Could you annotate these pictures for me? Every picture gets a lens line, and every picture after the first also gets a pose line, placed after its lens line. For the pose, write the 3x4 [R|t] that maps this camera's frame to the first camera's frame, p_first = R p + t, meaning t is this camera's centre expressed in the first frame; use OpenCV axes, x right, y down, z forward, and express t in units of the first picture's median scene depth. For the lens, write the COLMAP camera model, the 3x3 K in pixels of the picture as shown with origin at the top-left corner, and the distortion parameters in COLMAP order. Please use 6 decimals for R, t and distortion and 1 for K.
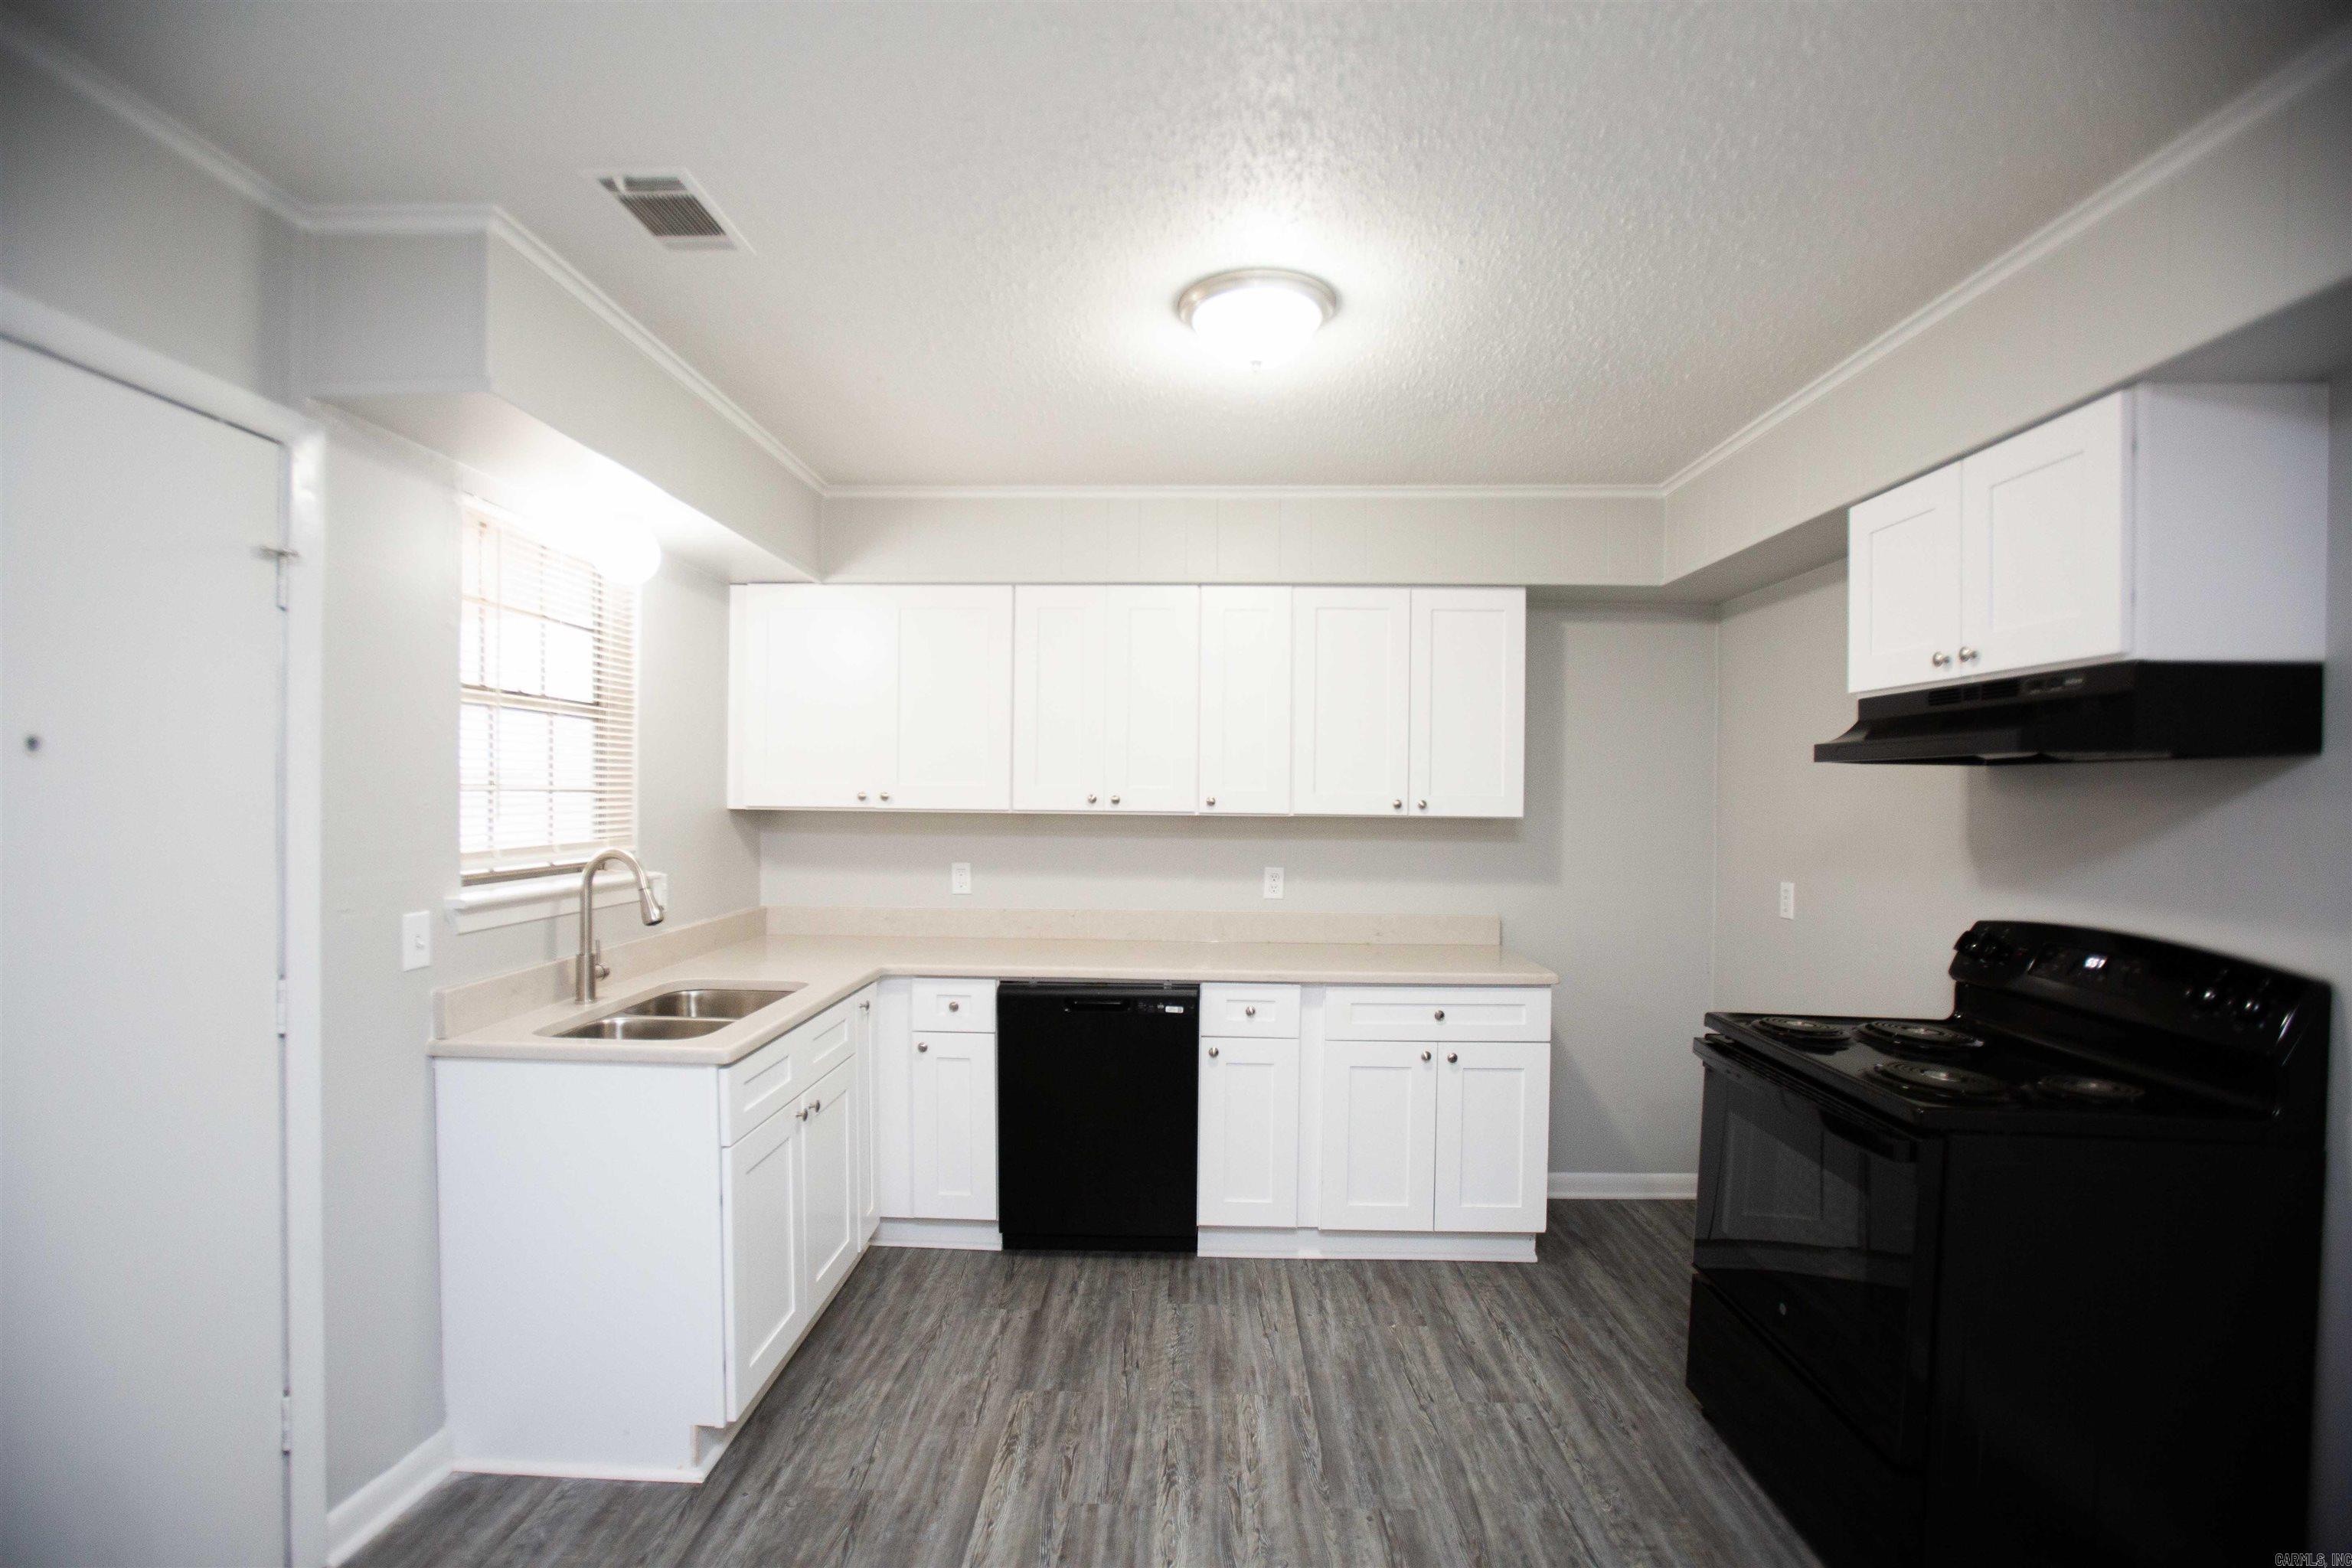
lens RADIAL K [[1086.1, 0, 1155.0], [0, 1086.1, 793.4], [0, 0, 1]] dist [-0.072795, 0.029465]
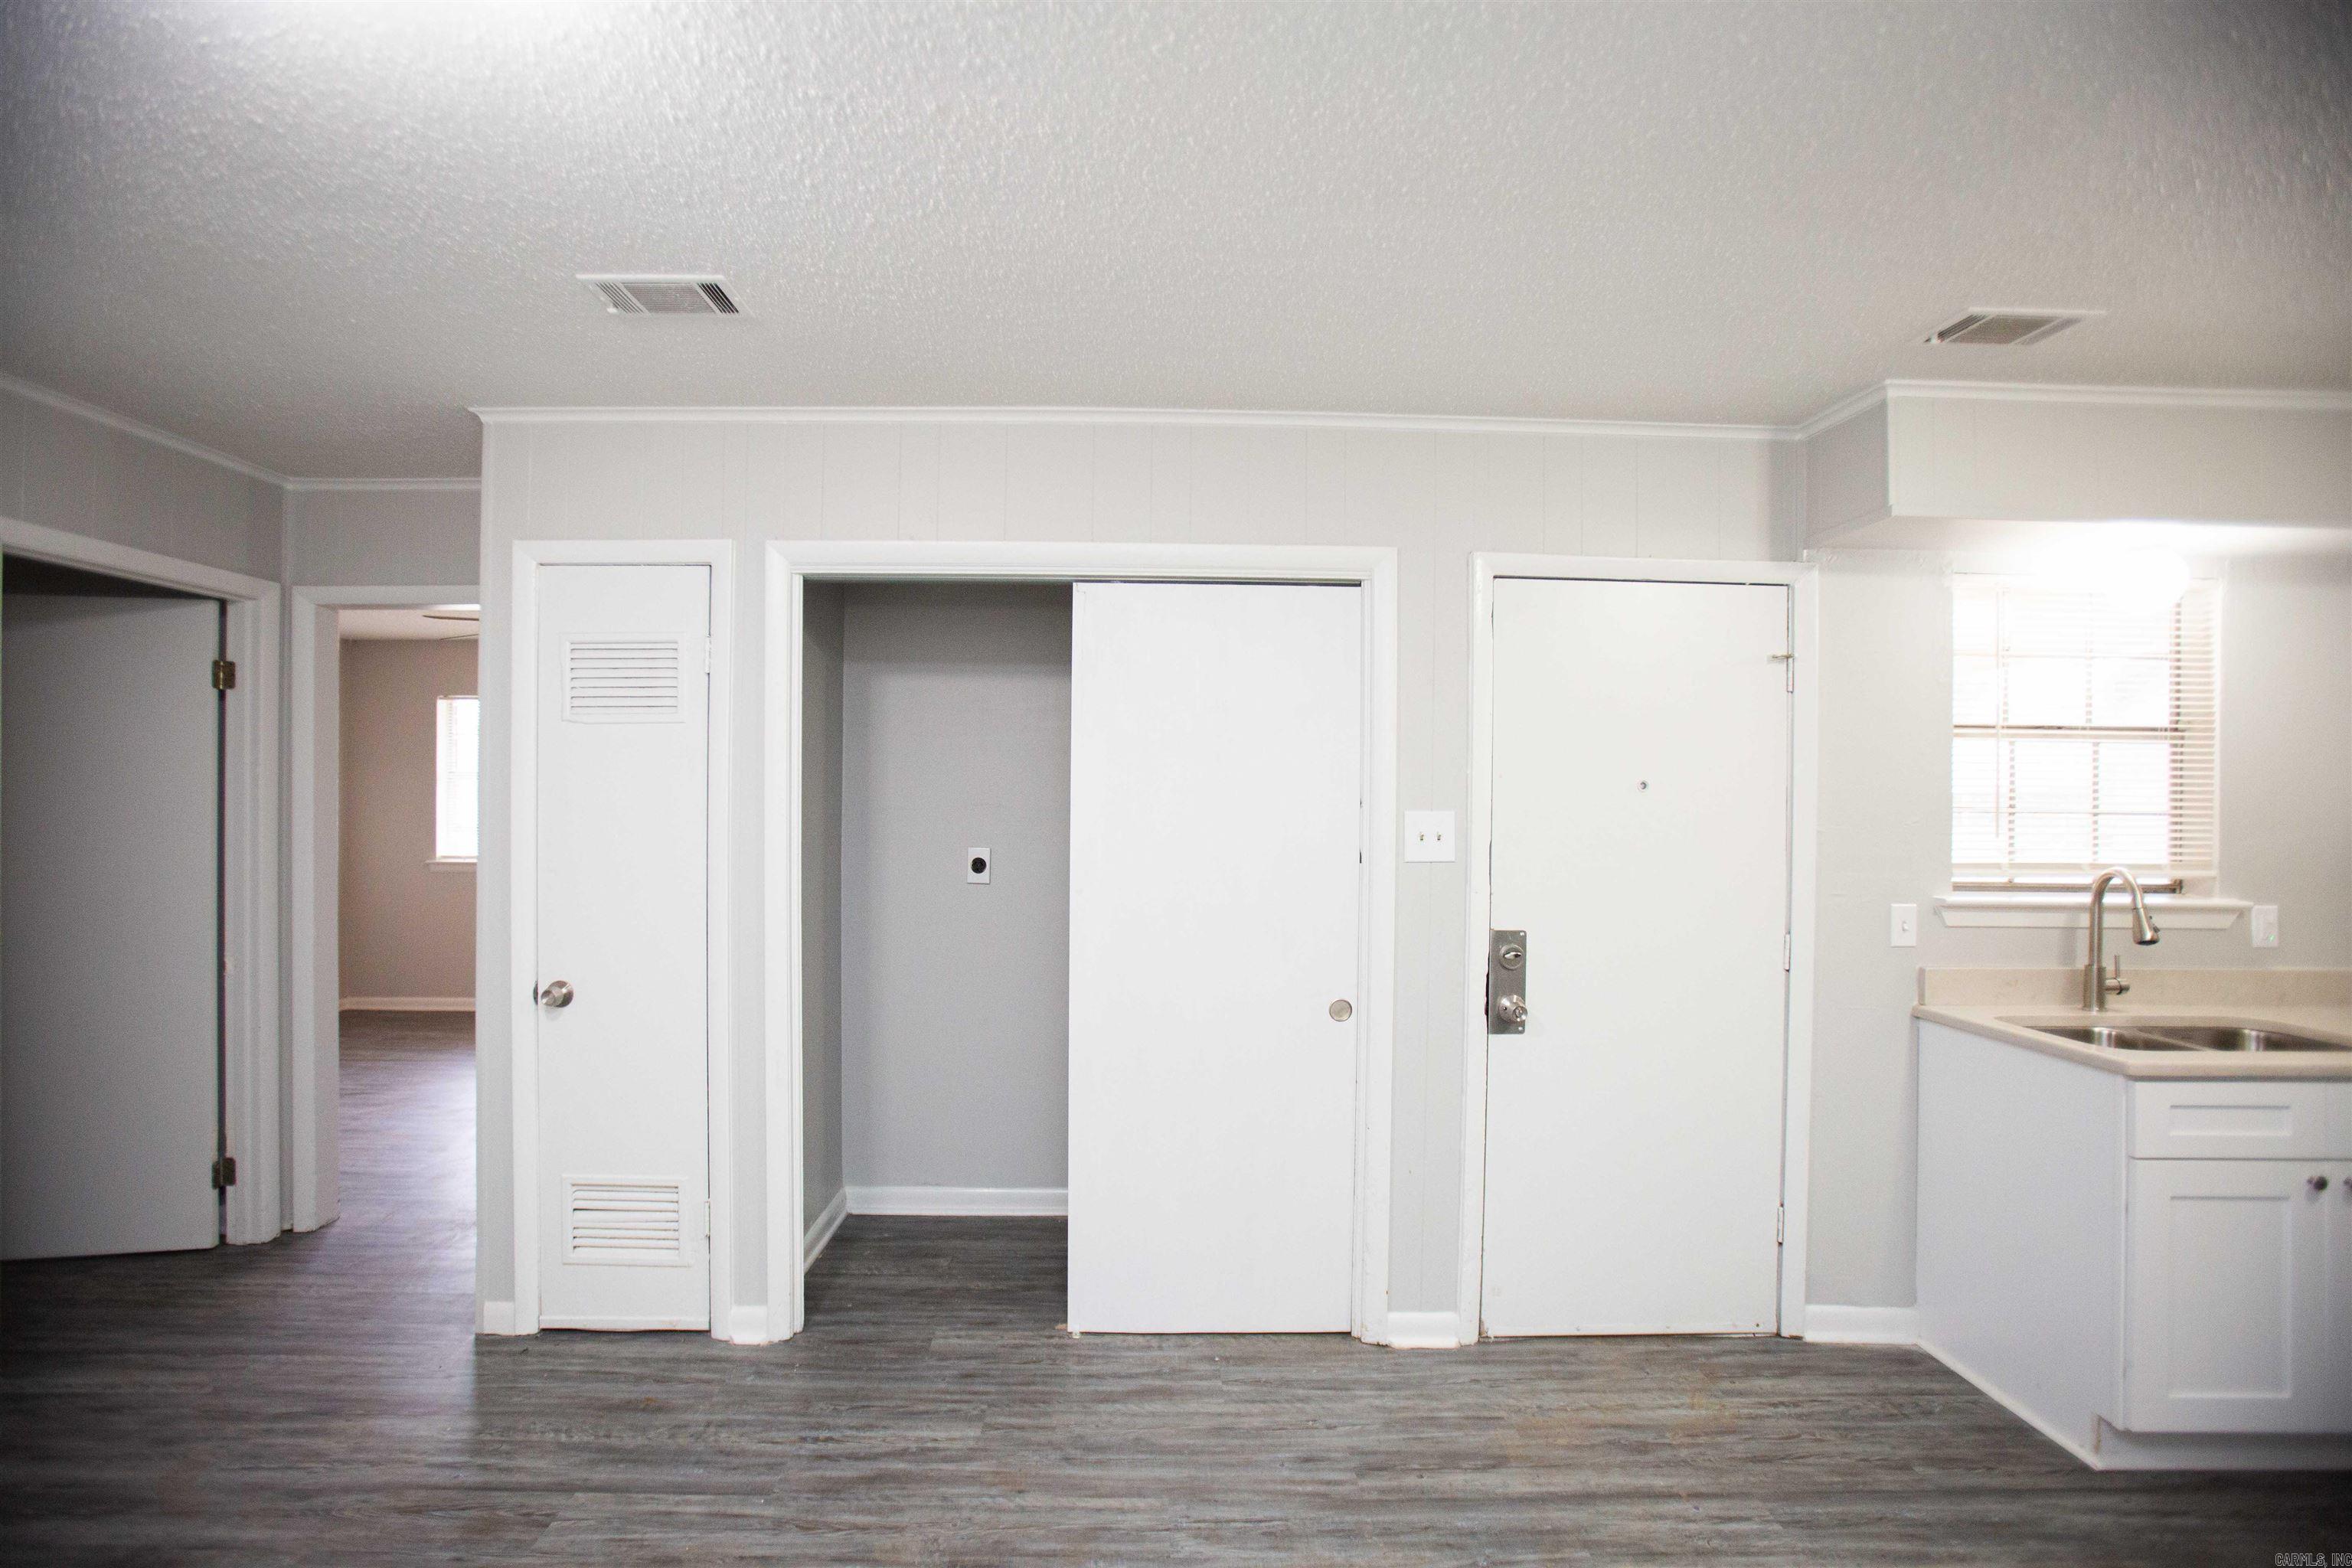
lens RADIAL K [[1086.1, 0, 1155.0], [0, 1086.1, 793.4], [0, 0, 1]] dist [-0.072795, 0.029465]
pose [[0.048104, -0.008803, -0.998804, 0.445087], [-0.011744, 0.999887, -0.009379, -0.002006], [0.998773, 0.012181, 0.047995, -0.001947]]
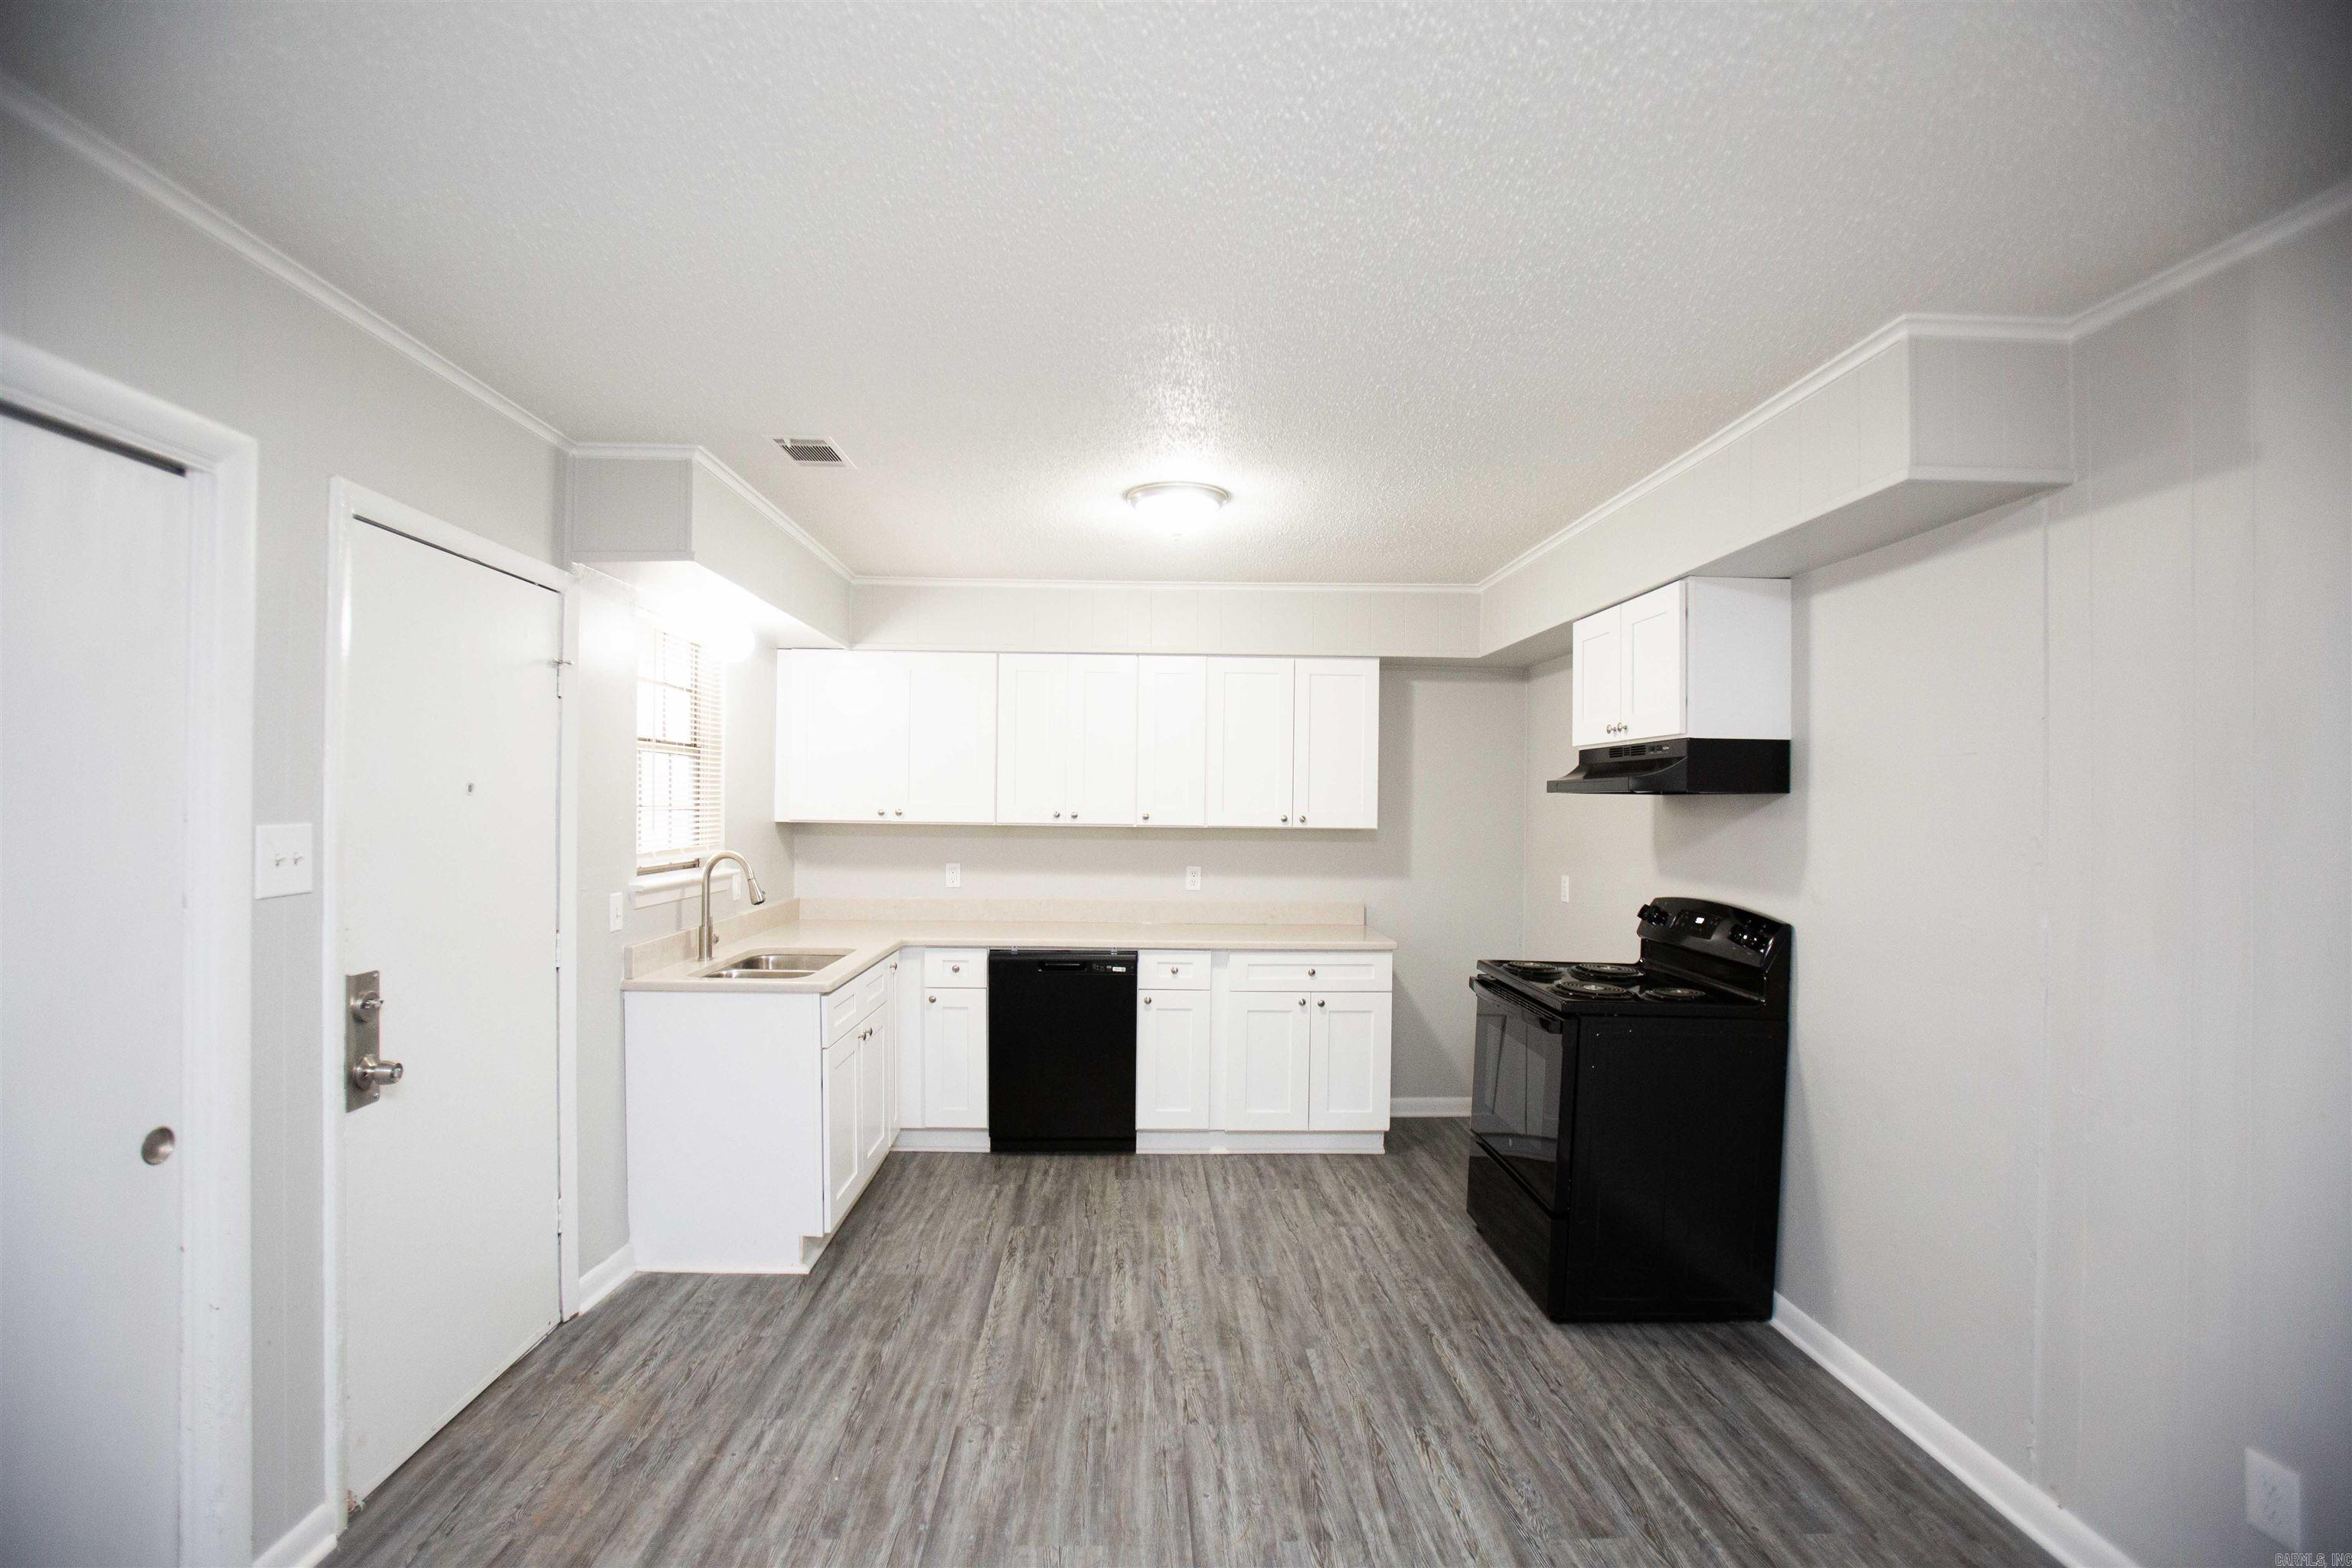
lens RADIAL K [[1086.1, 0, 1155.0], [0, 1086.1, 793.4], [0, 0, 1]] dist [-0.072795, 0.029465]
pose [[0.998148, 0.002062, 0.060798, -0.024129], [-0.001569, 0.999965, -0.008160, -0.013247], [-0.060813, 0.008049, 0.998117, -0.430466]]
